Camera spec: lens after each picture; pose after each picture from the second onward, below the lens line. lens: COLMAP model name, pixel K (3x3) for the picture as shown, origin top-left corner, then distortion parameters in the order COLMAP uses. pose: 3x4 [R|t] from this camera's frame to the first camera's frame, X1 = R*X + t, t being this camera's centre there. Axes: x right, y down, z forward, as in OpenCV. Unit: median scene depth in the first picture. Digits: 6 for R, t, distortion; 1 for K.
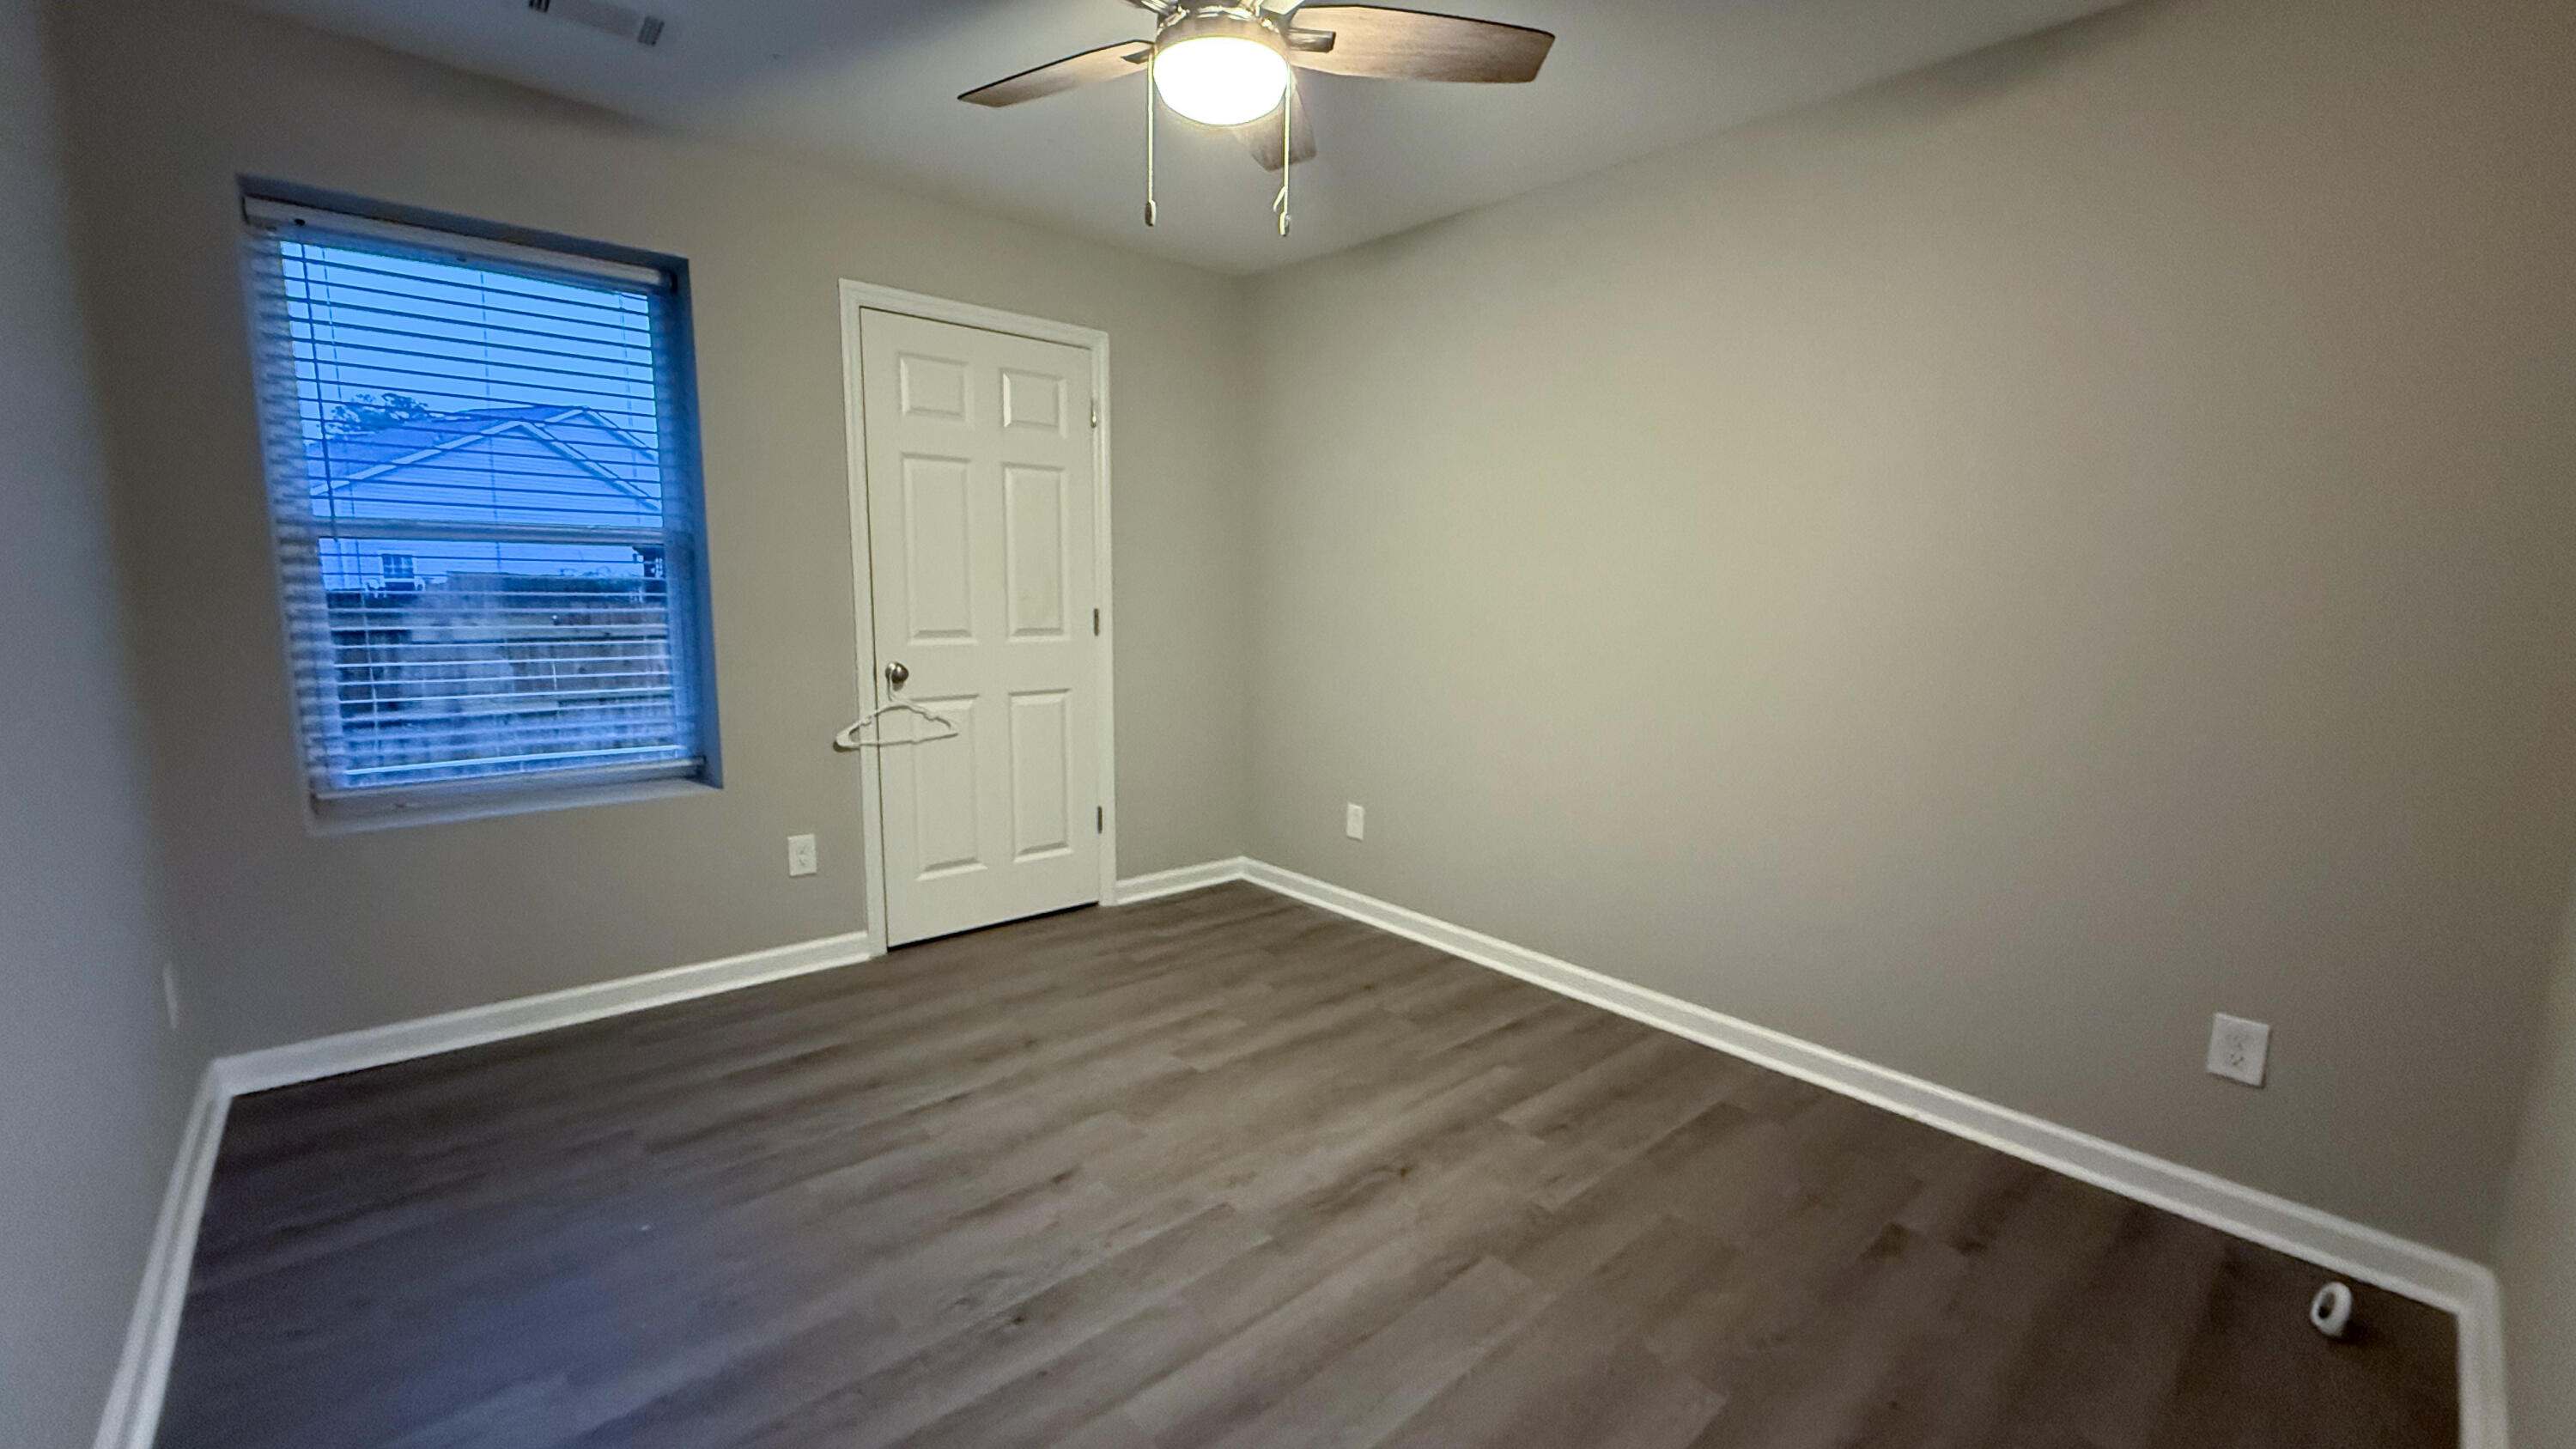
lens RADIAL K [[1051.0, 0, 1285.5], [0, 1051.0, 728.2], [0, 0, 1]] dist [-0.000502, -0.000098]
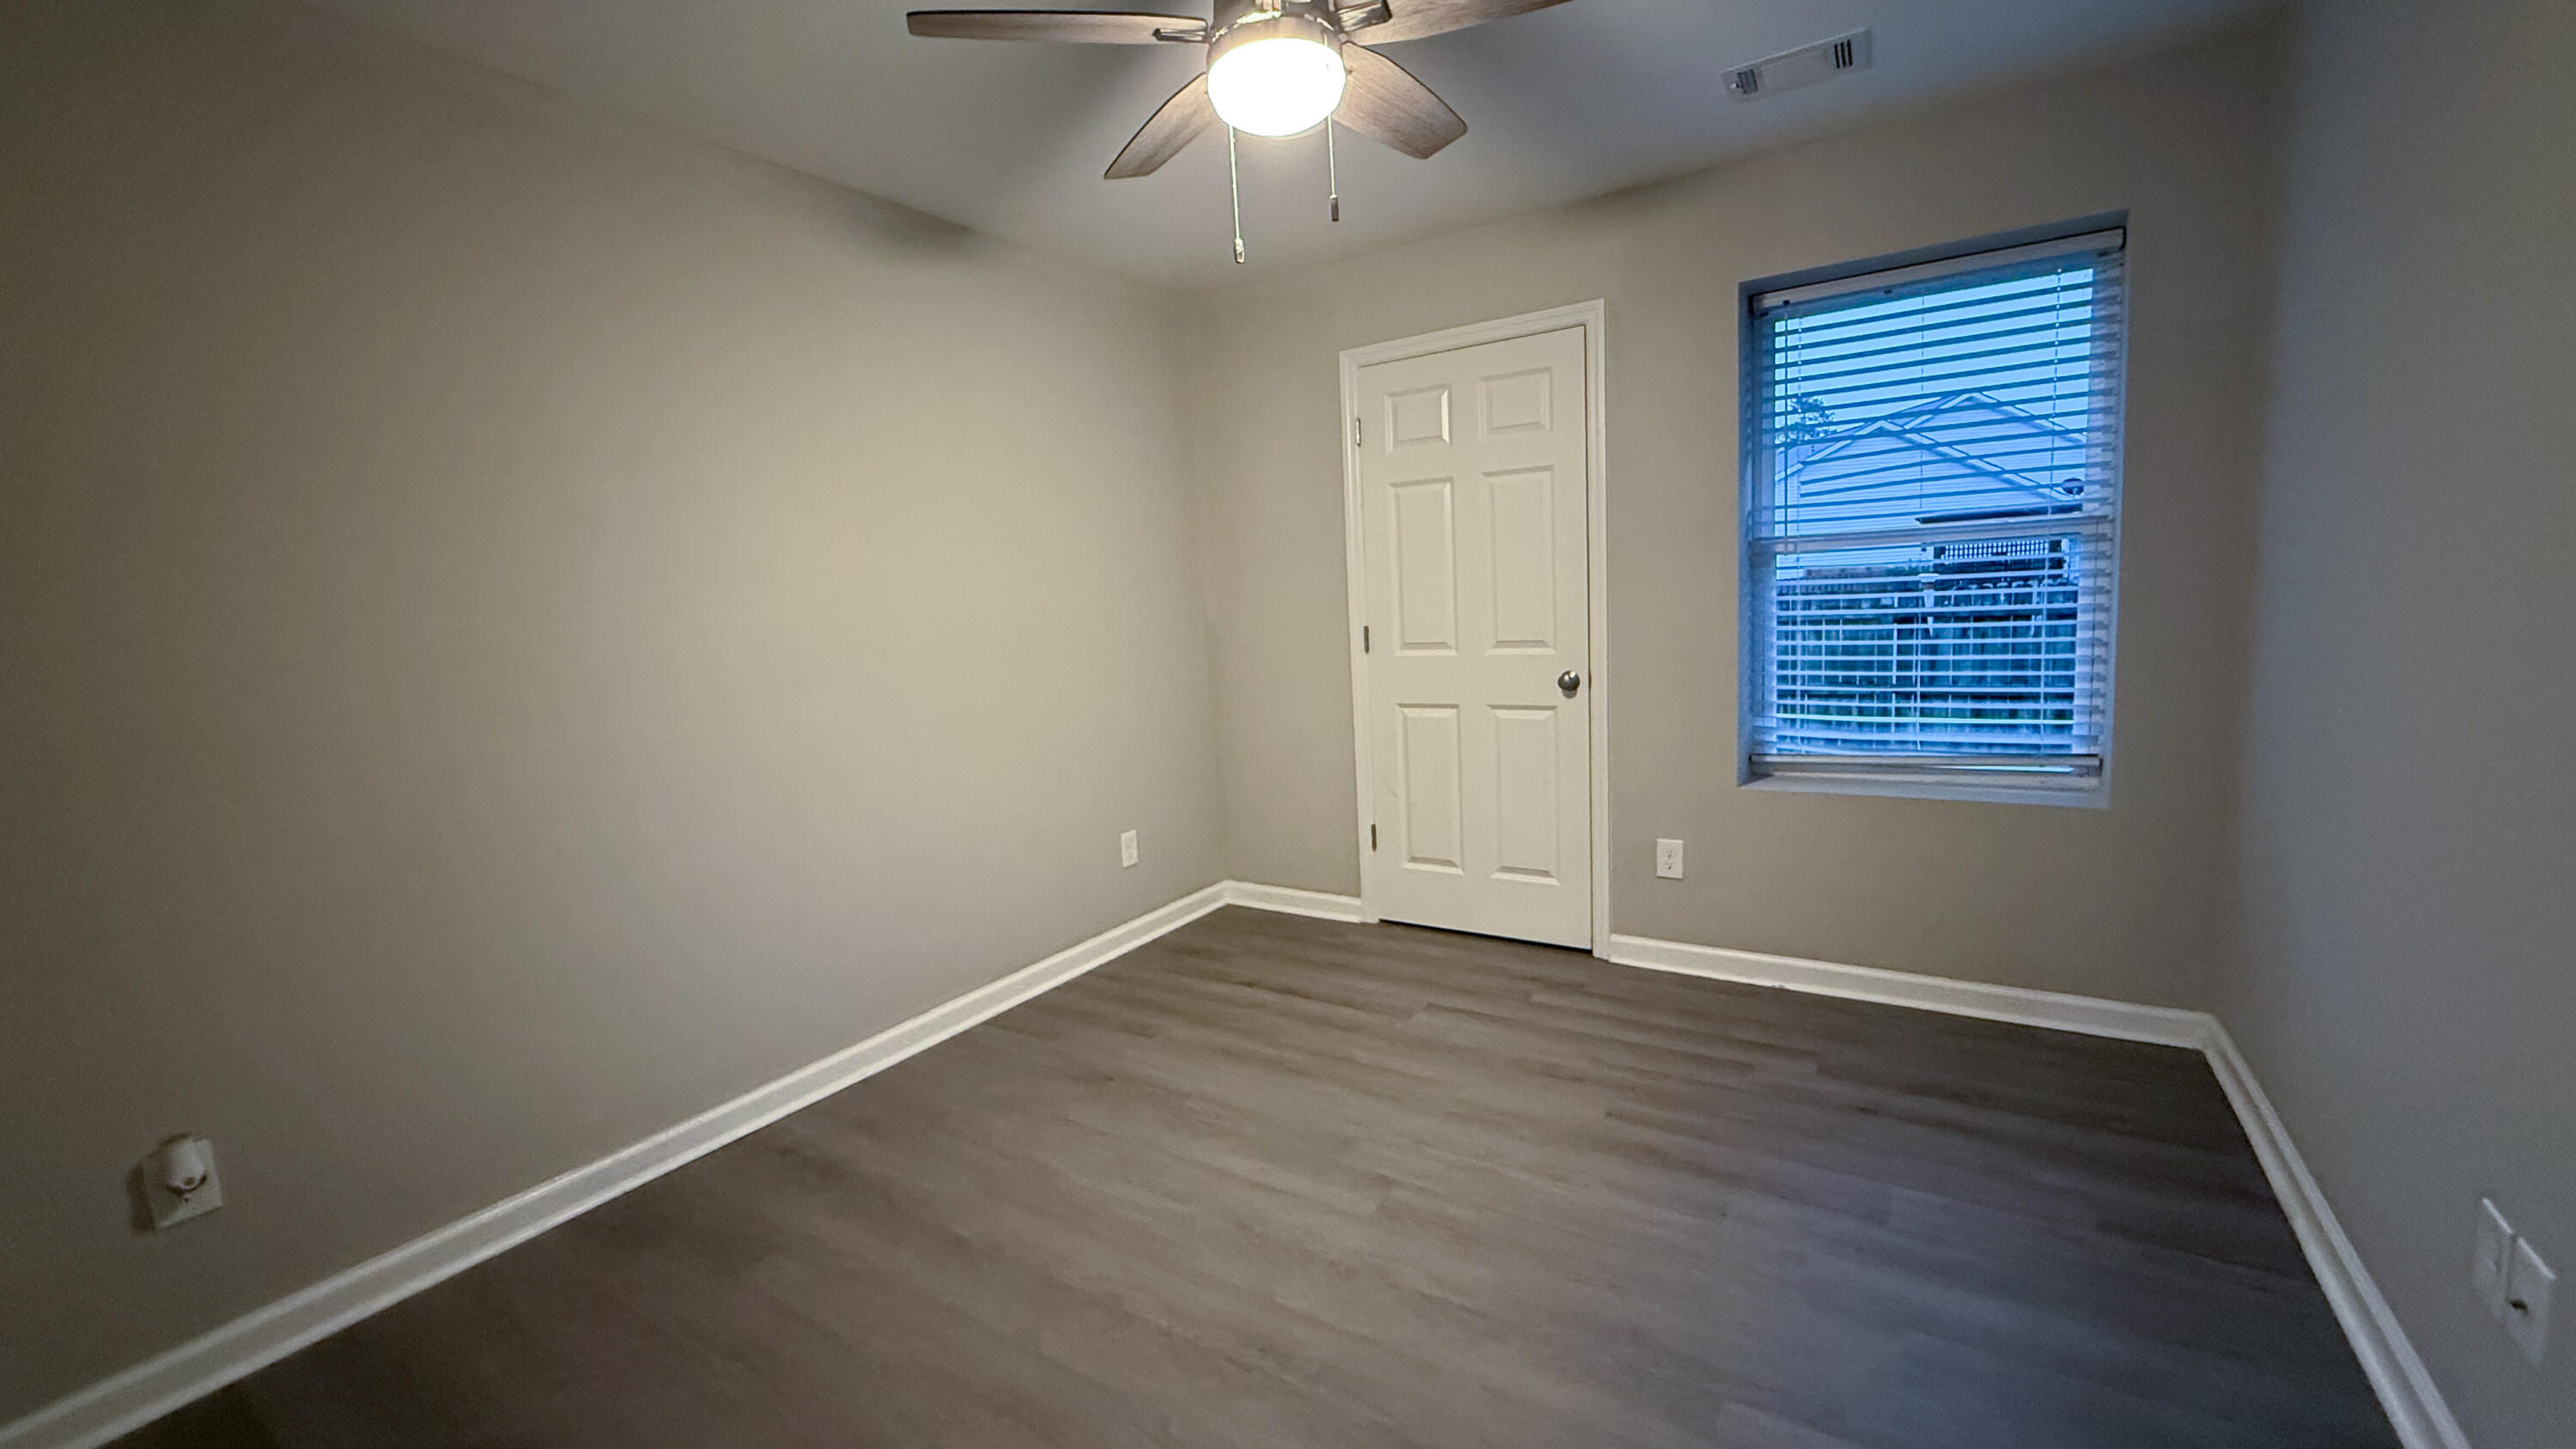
lens RADIAL K [[1034.4, 0, 1279.3], [0, 1034.4, 721.3], [0, 0, 1]] dist [0.000843, -0.000064]
pose [[0.270024, 0.085144, -0.959081, 0.634180], [-0.084890, 0.994309, 0.064371, -0.066041], [0.959104, 0.064035, 0.275716, 0.554907]]
